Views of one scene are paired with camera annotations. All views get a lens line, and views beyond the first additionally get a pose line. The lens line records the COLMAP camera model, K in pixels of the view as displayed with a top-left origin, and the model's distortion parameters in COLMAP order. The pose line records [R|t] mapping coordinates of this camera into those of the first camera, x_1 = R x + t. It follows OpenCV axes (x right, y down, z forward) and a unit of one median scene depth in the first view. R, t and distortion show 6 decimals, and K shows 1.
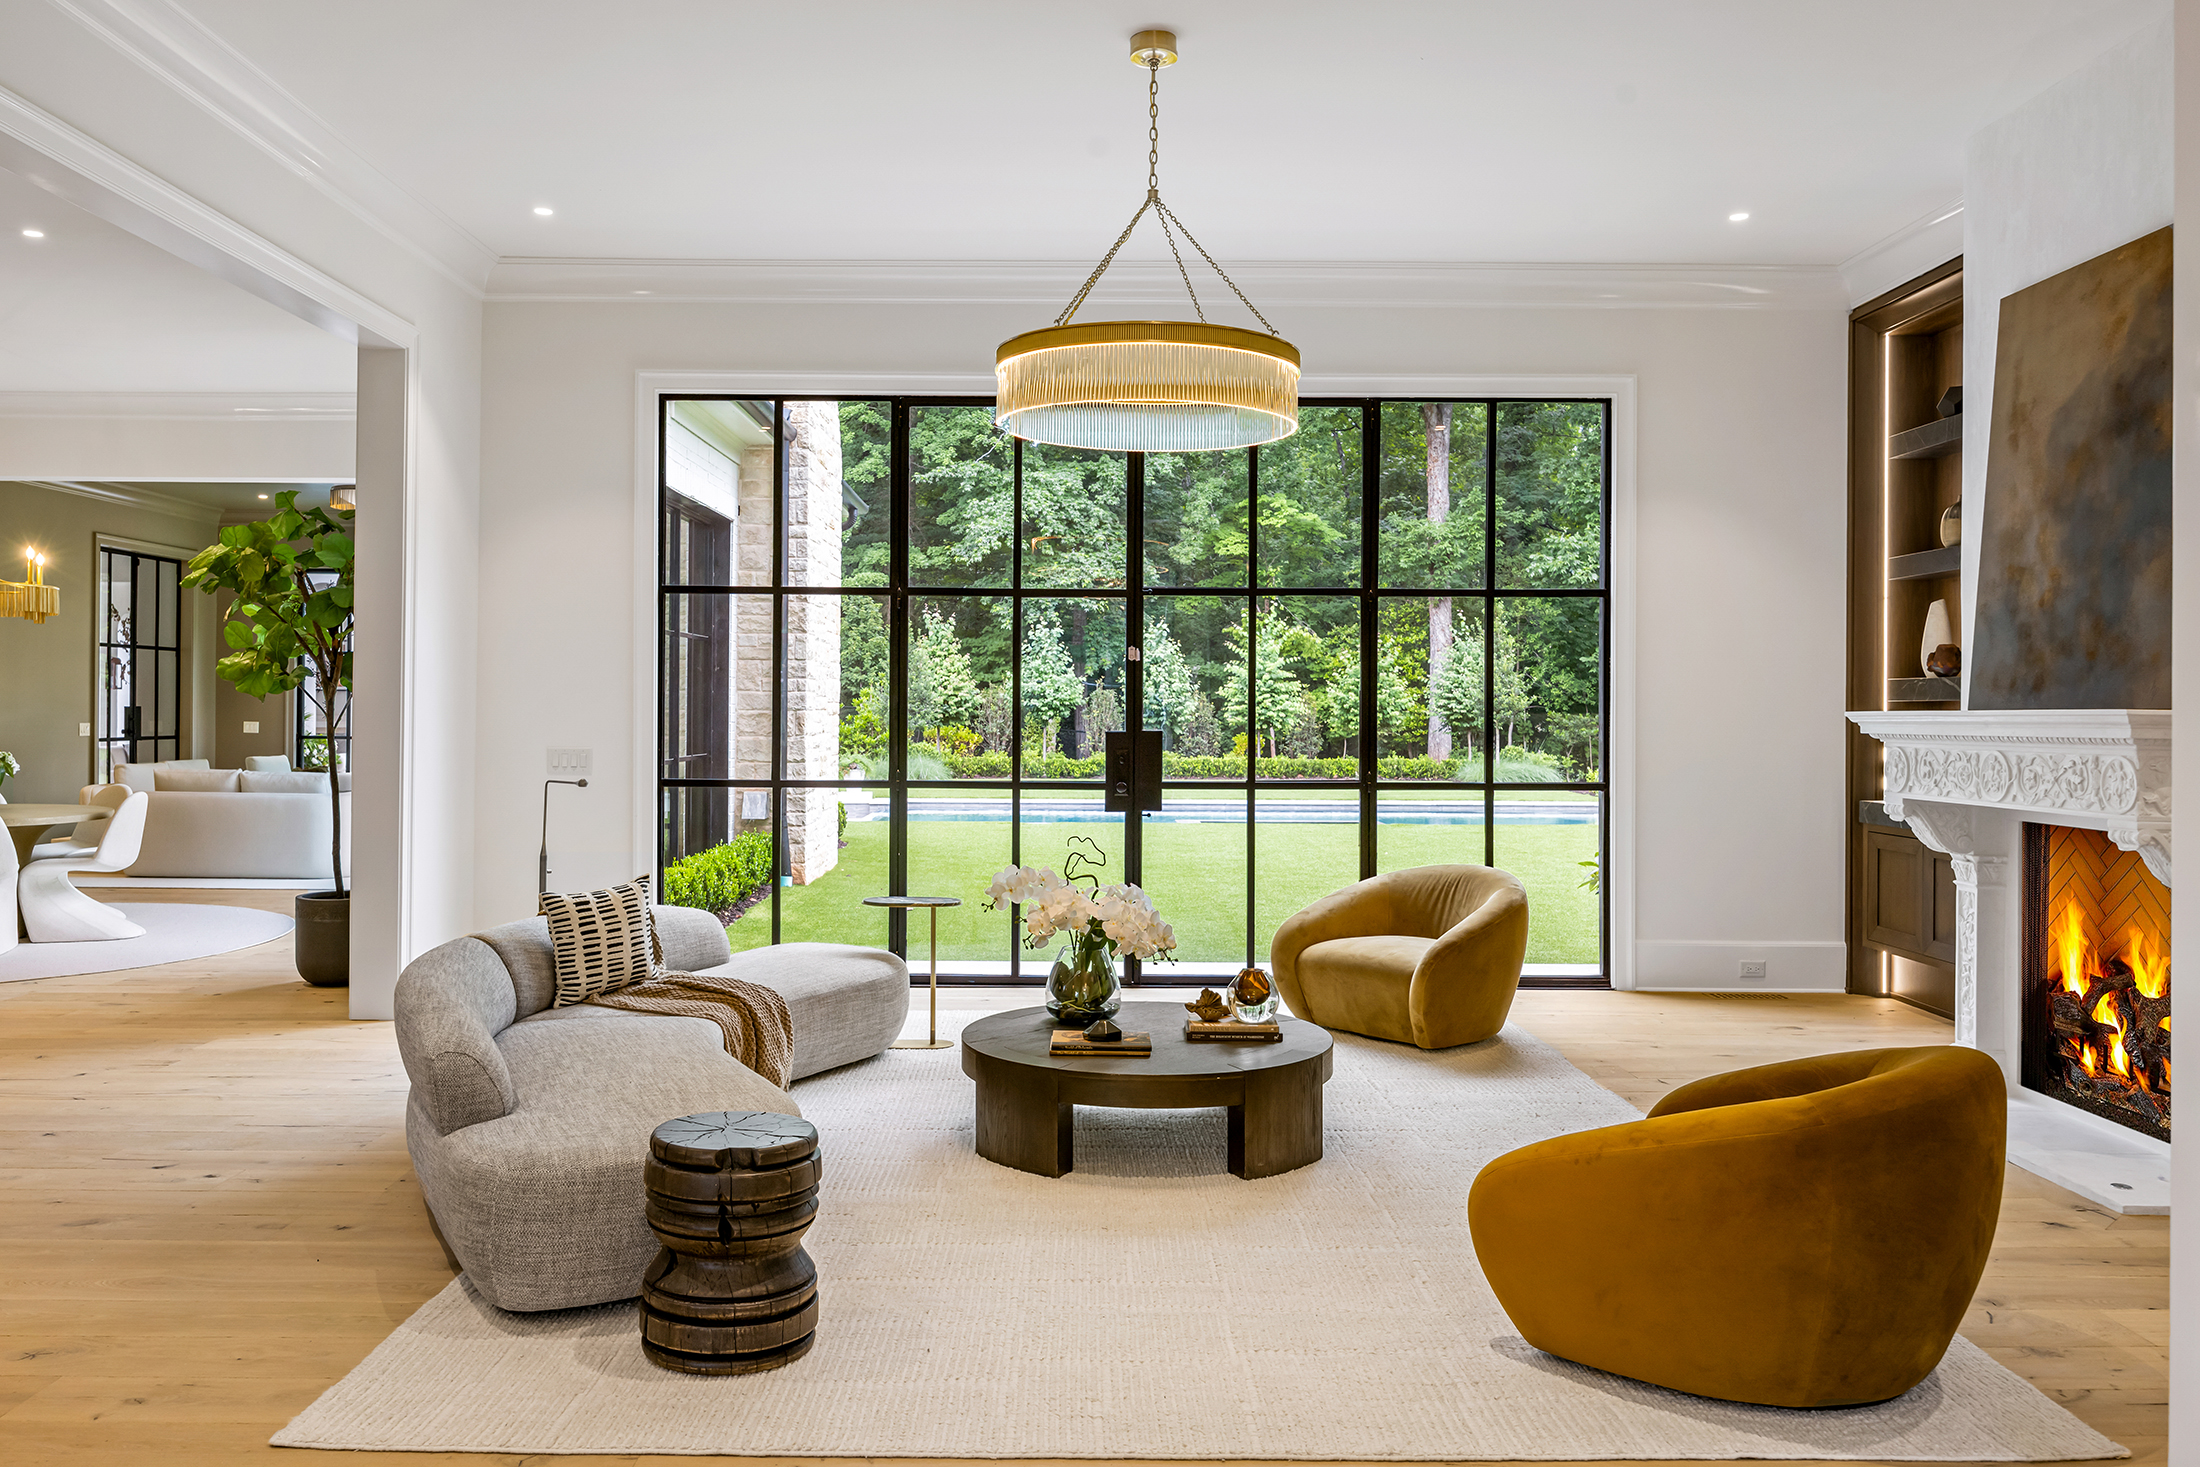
lens RADIAL K [[1669.8, 0, 1084.8], [0, 1669.8, 700.3], [0, 0, 1]] dist [-0.002361, 0.010812]
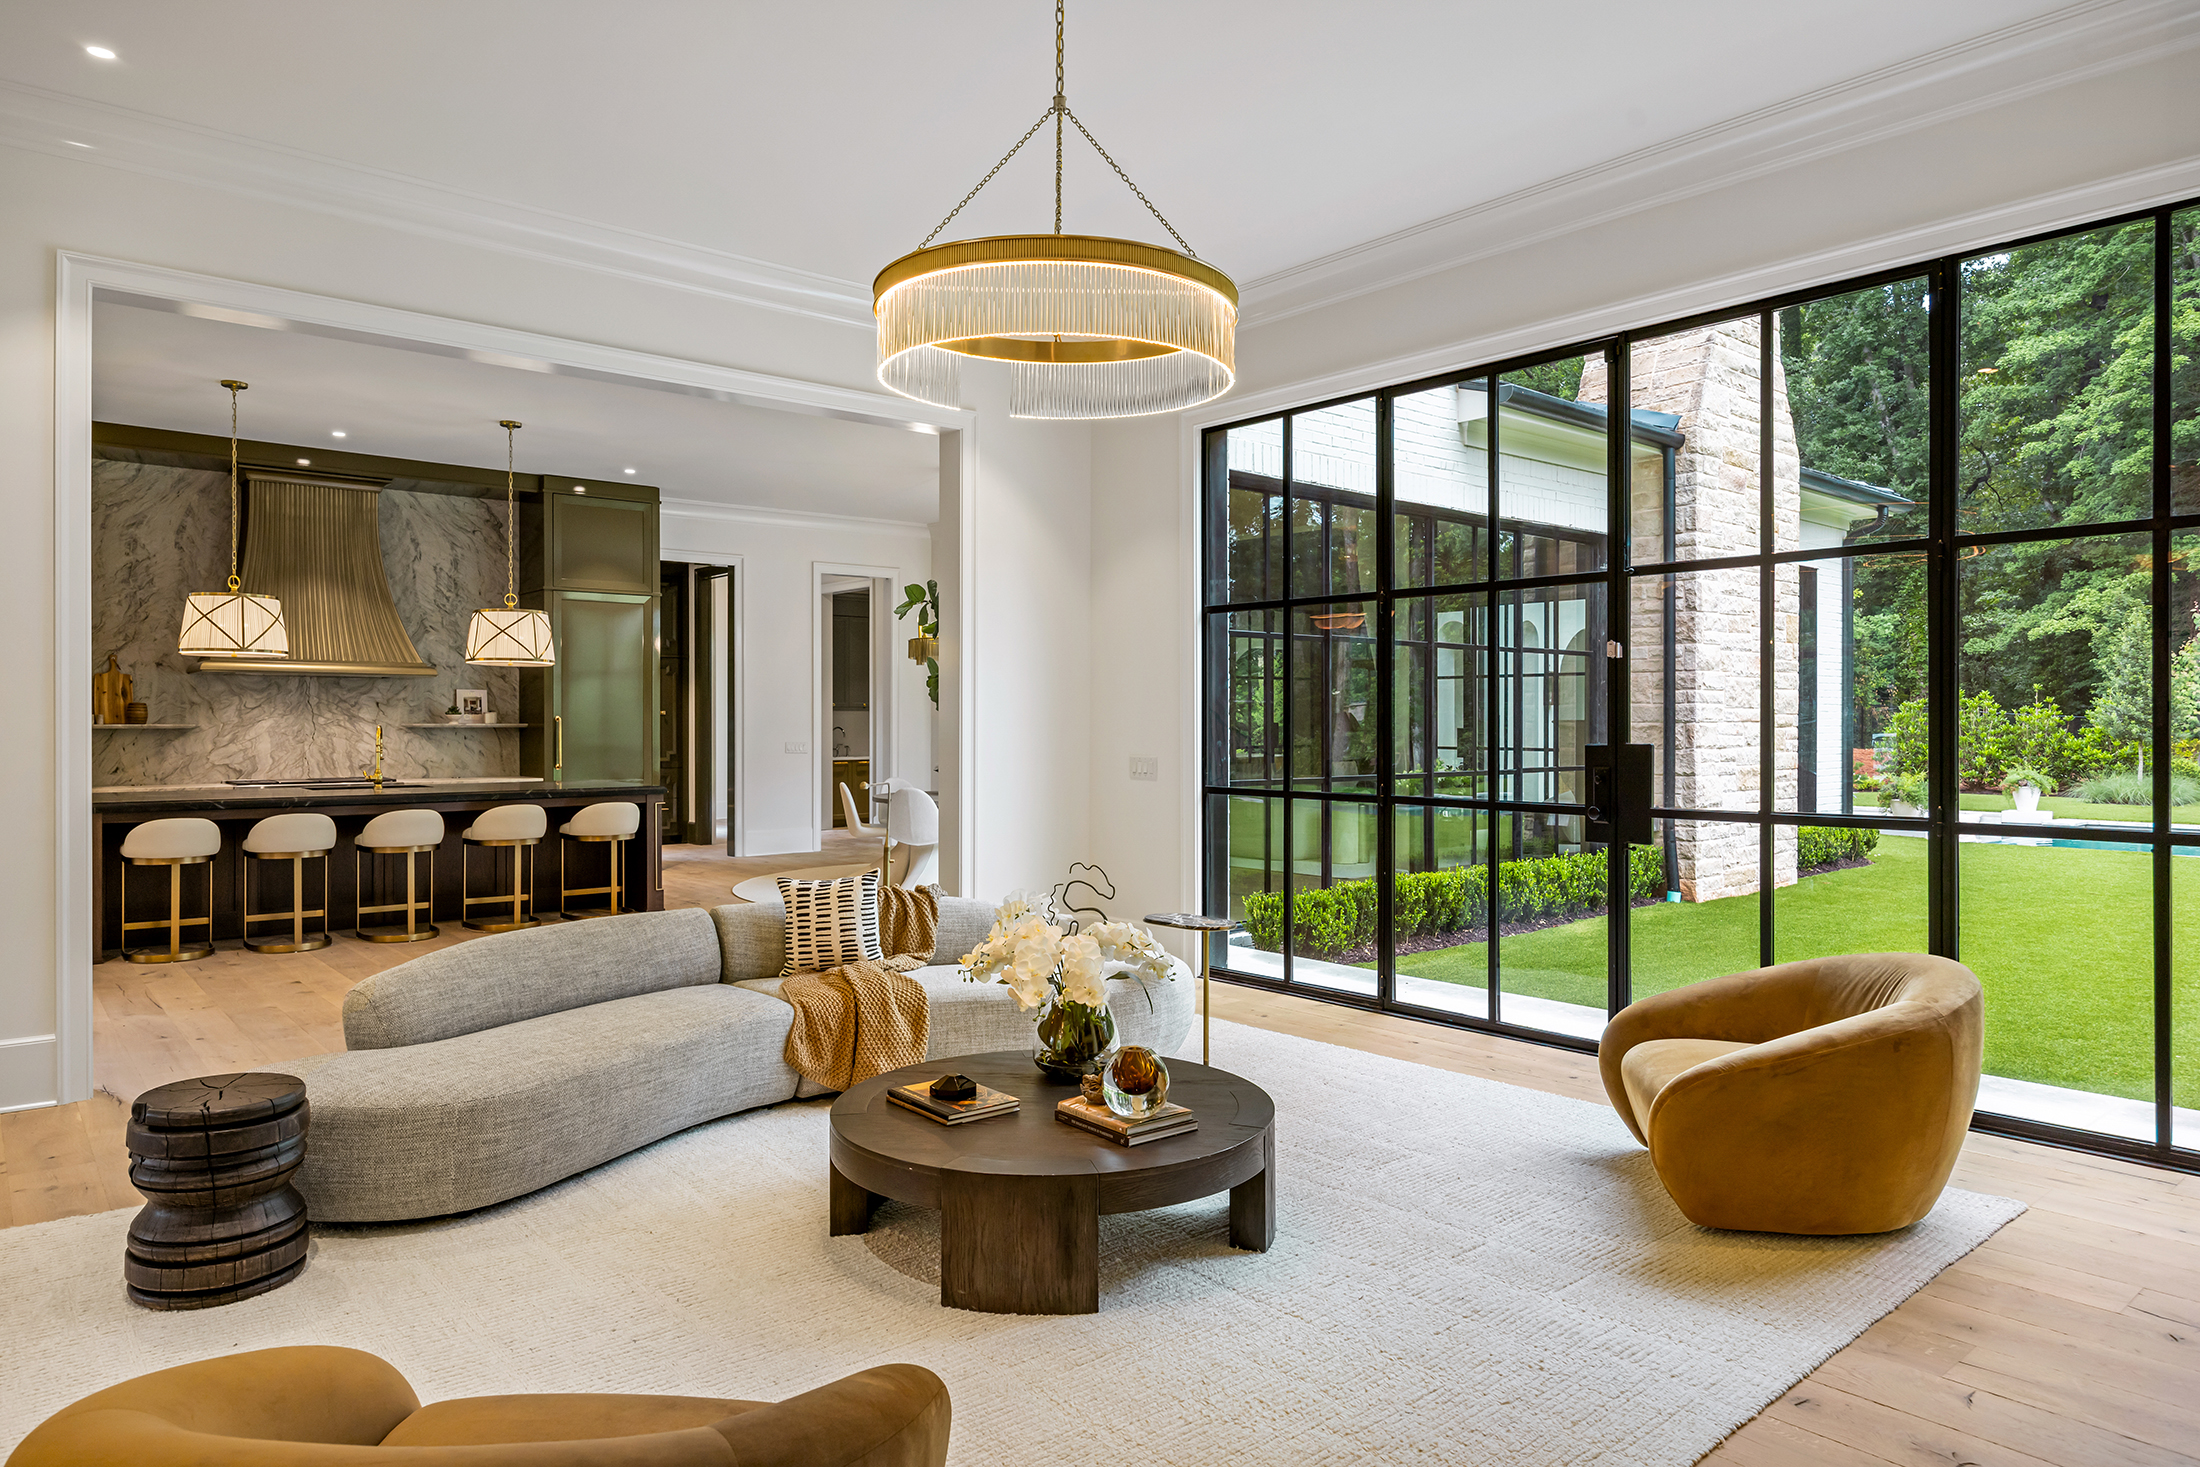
lens RADIAL K [[1406.5, 0, 1103.5], [0, 1406.5, 720.9], [0, 0, 1]] dist [-0.002504, -0.001401]
pose [[0.639151, -0.006127, -0.769057, 0.566254], [0.007757, 0.999969, -0.001520, 0.009003], [0.769042, -0.004994, 0.639178, 0.536290]]
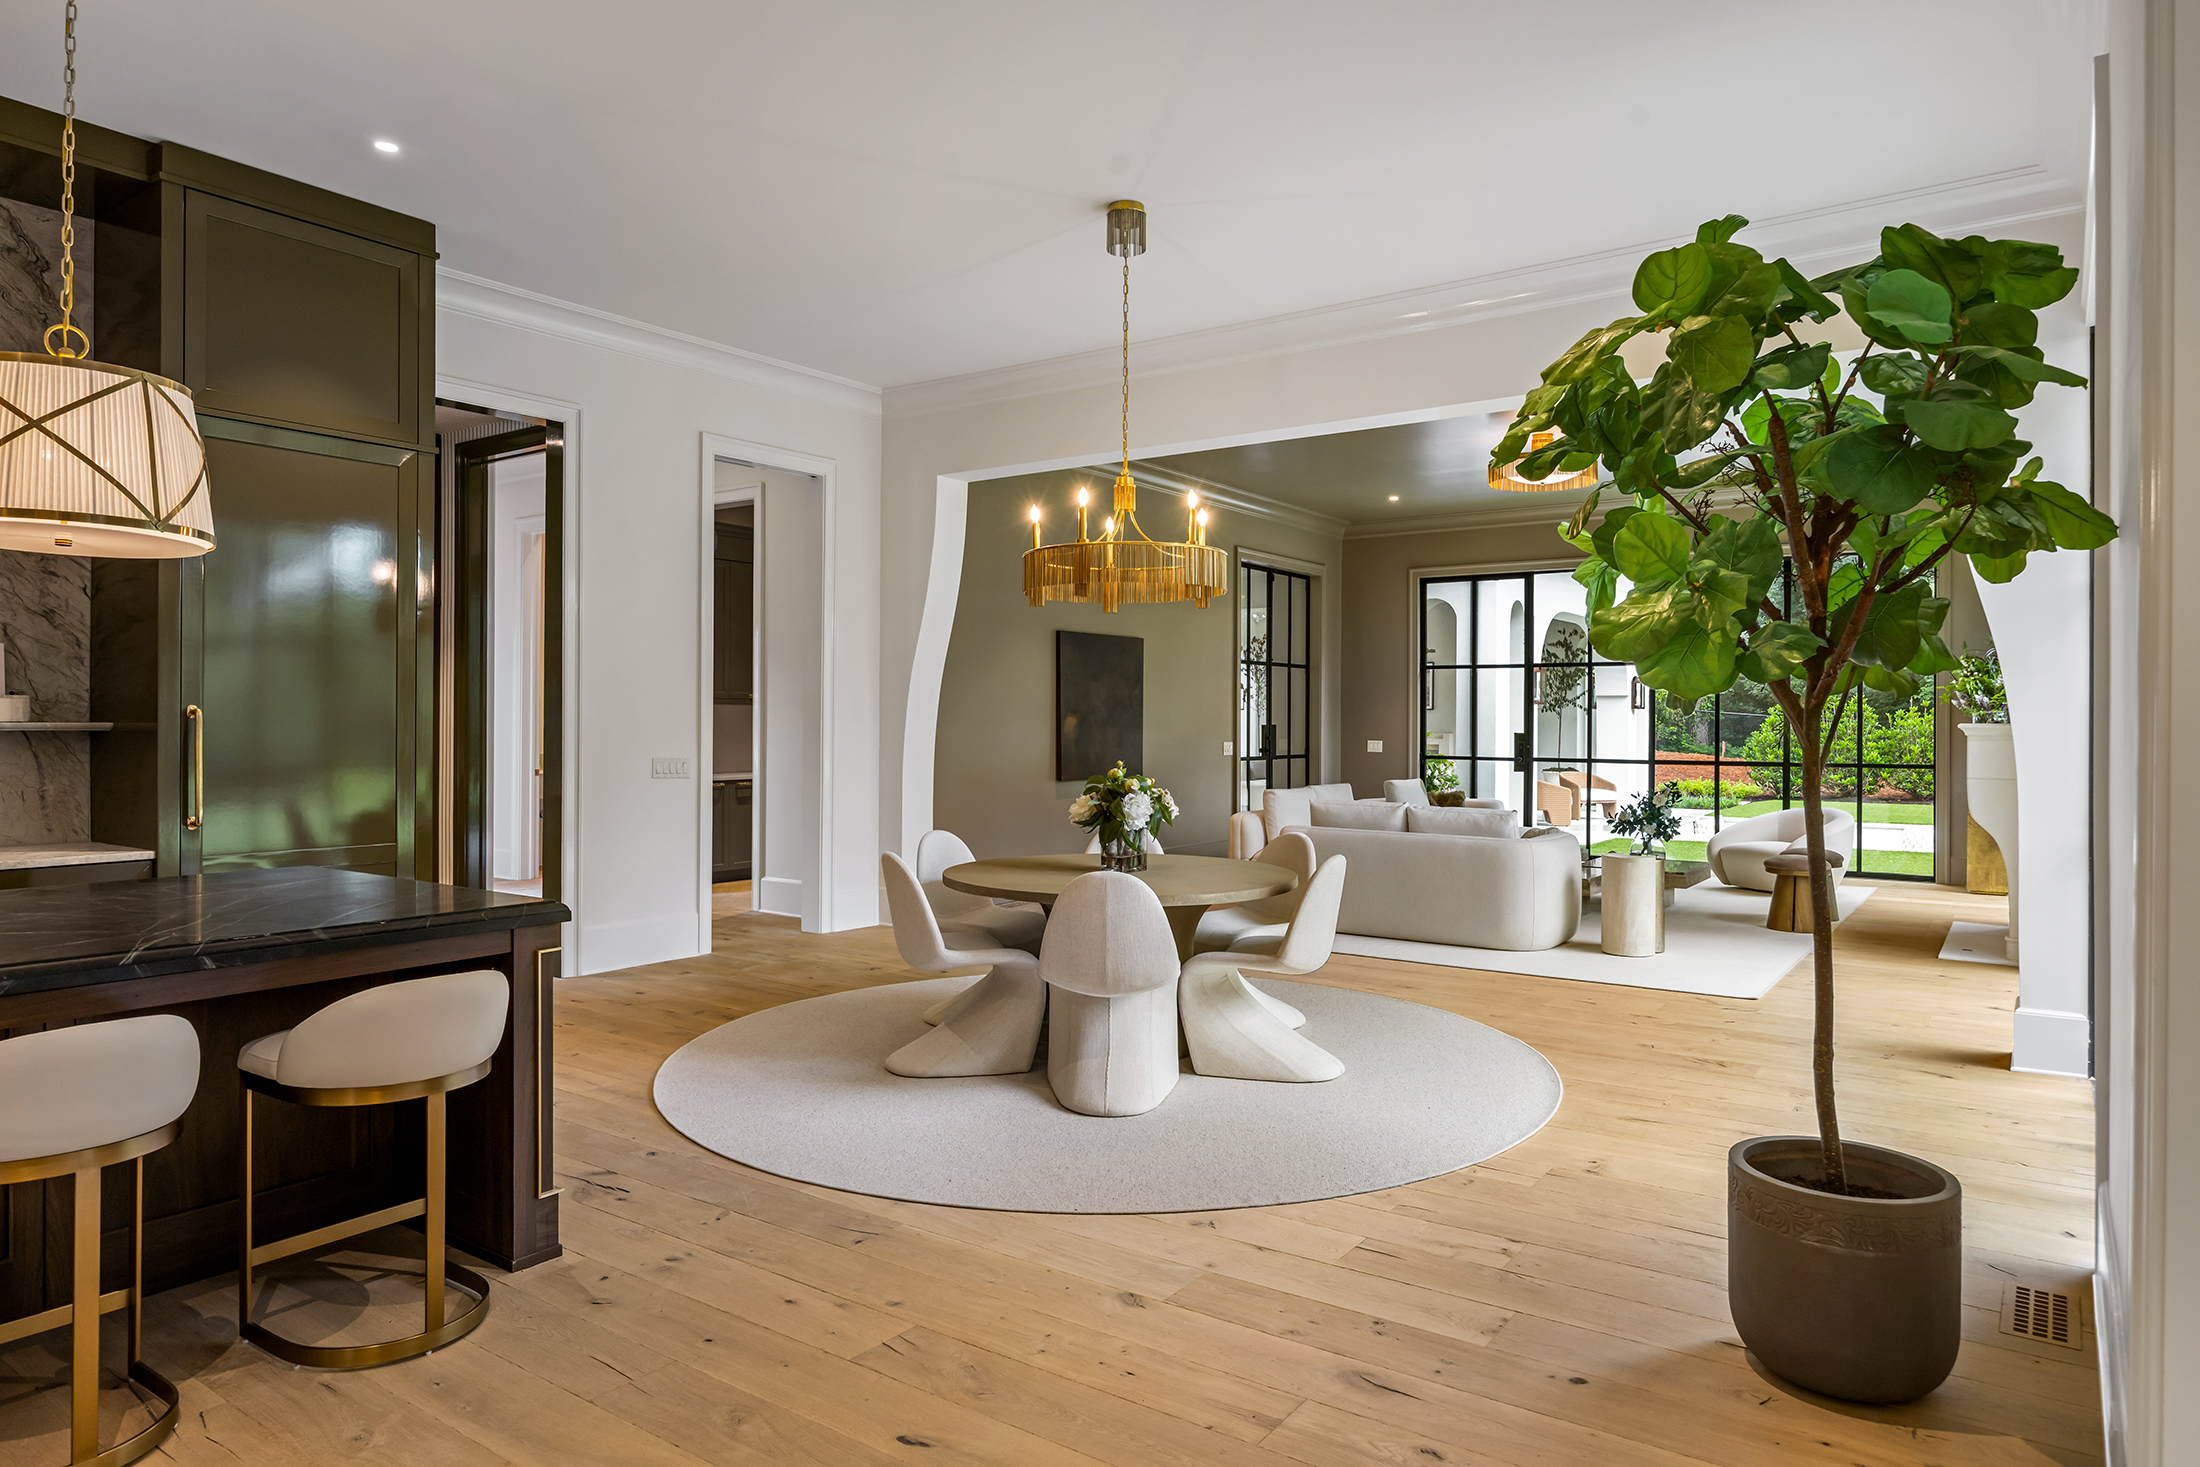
lens RADIAL K [[1327.2, 0, 1103.8], [0, 1327.2, 722.3], [0, 0, 1]] dist [-0.012637, -0.002140]
pose [[0.817109, -0.003002, -0.576475, -0.577794], [0.003449, 0.999994, -0.000318, 0.005659], [0.576473, -0.001728, 0.817114, 0.888925]]
